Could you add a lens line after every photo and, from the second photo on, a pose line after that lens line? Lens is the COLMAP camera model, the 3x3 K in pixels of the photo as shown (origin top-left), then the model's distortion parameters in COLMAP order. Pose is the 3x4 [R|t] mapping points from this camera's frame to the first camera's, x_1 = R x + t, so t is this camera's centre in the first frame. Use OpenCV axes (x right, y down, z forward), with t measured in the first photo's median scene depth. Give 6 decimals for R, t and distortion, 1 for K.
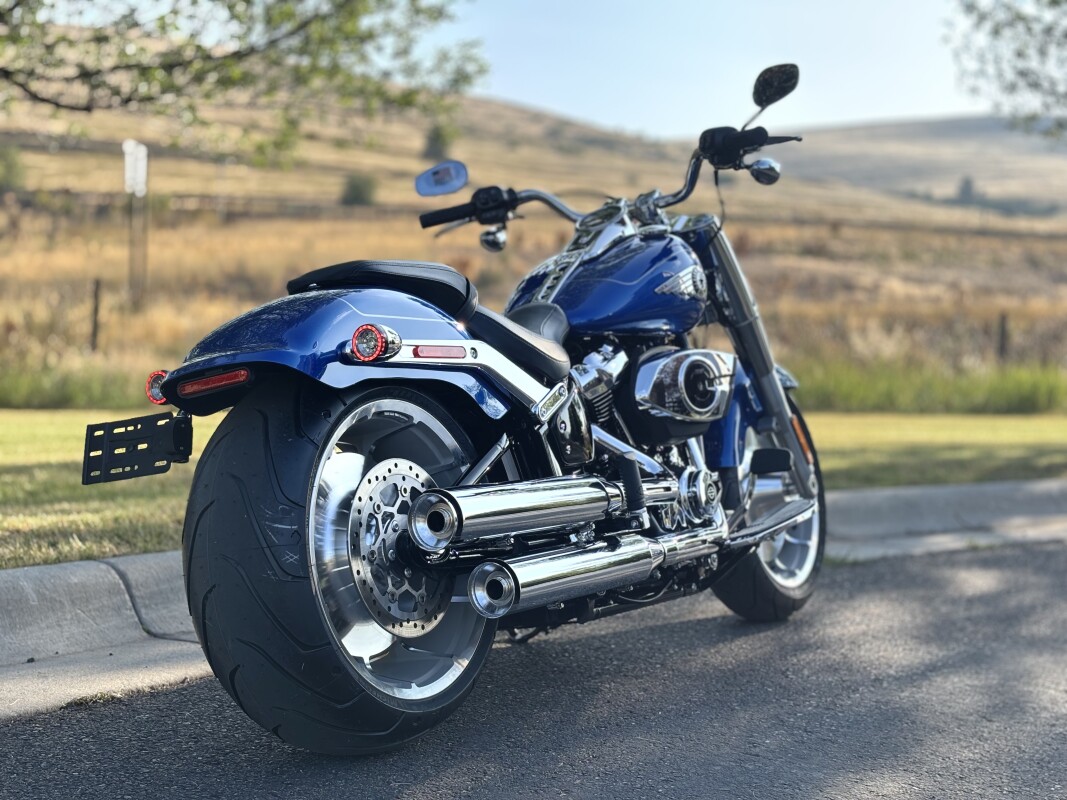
lens RADIAL K [[1630.3, 0, 514.7], [0, 1630.3, 402.8], [0, 0, 1]] dist [0.146839, -0.158331]
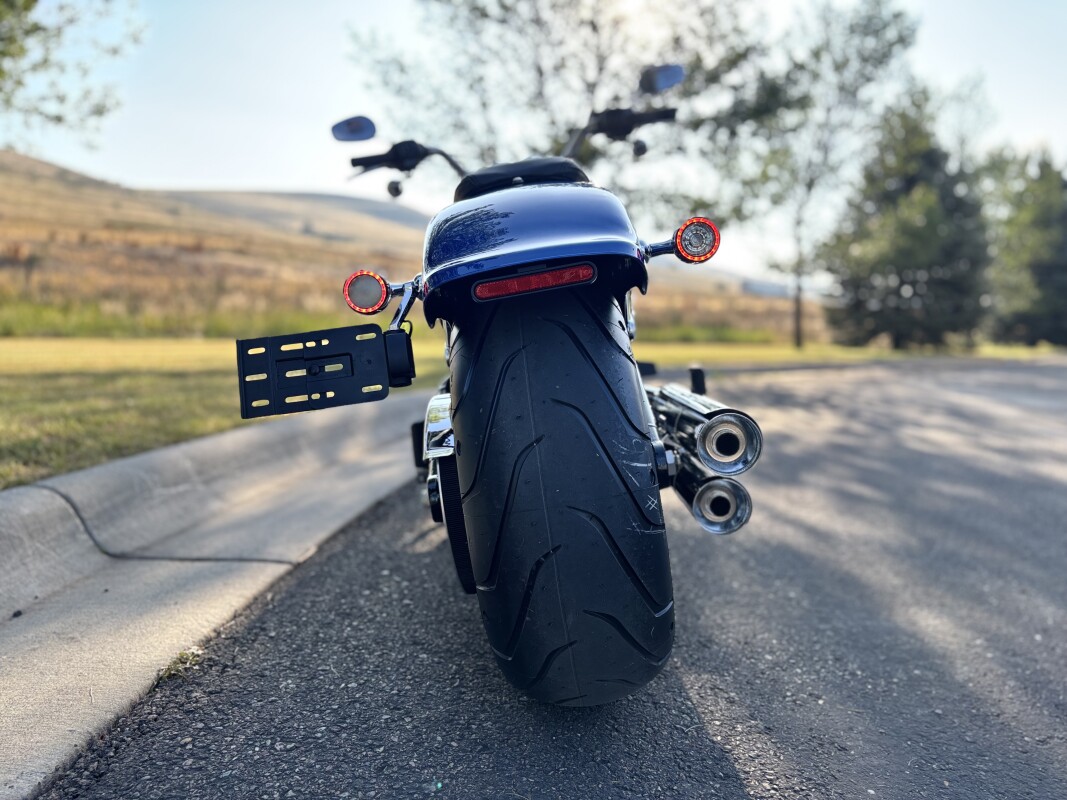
lens RADIAL K [[813.6, 0, 533.5], [0, 813.6, 400.0], [0, 0, 1]] dist [0.014685, 0.001919]
pose [[0.854508, -0.041699, 0.517761, -0.263235], [0.000874, 0.996887, 0.078844, 0.008824], [-0.519437, -0.066920, 0.851884, 0.469136]]
